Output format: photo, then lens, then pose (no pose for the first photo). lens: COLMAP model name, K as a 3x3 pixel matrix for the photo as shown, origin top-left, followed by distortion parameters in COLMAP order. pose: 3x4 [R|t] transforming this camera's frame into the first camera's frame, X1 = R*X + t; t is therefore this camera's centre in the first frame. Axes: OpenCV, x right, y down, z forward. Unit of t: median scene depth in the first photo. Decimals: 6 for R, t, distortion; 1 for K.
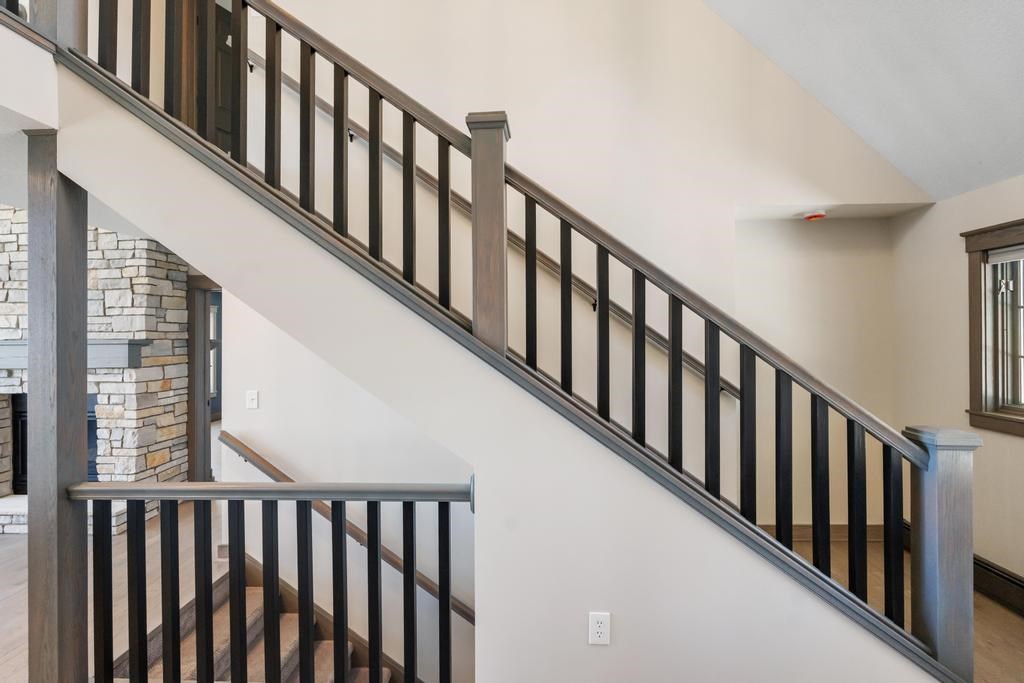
lens RADIAL K [[436.2, 0, 509.6], [0, 436.2, 335.1], [0, 0, 1]] dist [-0.001087, -0.000279]
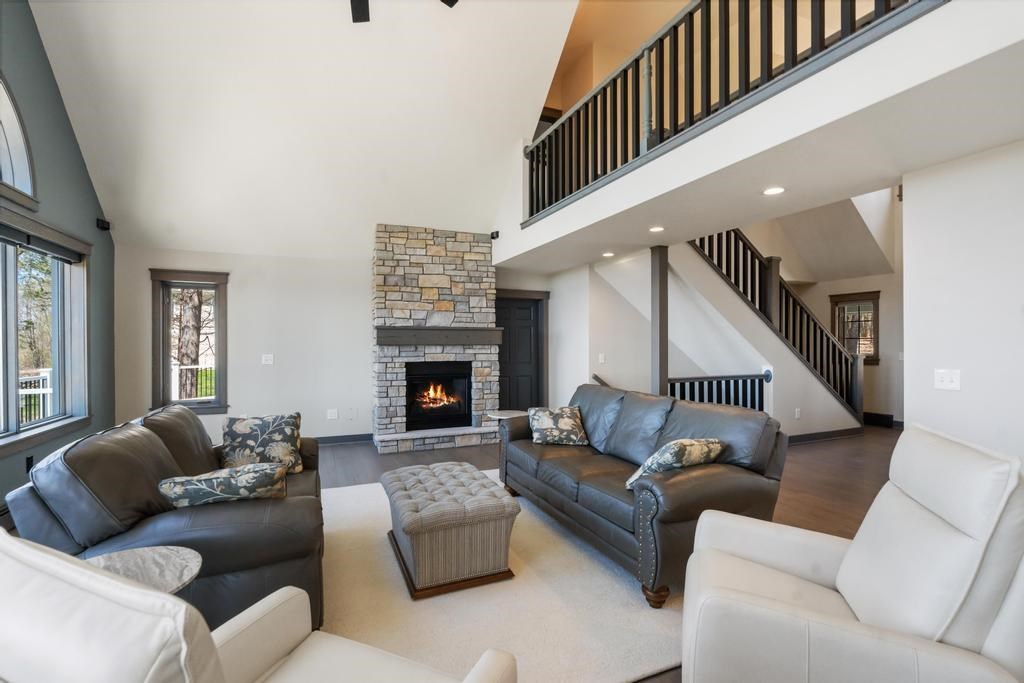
lens RADIAL K [[453.9, 0, 512.3], [0, 453.9, 342.8], [0, 0, 1]] dist [0.000583, 0.000176]
pose [[0.901300, 0.006819, 0.433141, -1.547221], [-0.007078, 0.999974, -0.001016, 0.068672], [-0.433137, -0.002150, 0.901326, -0.569069]]
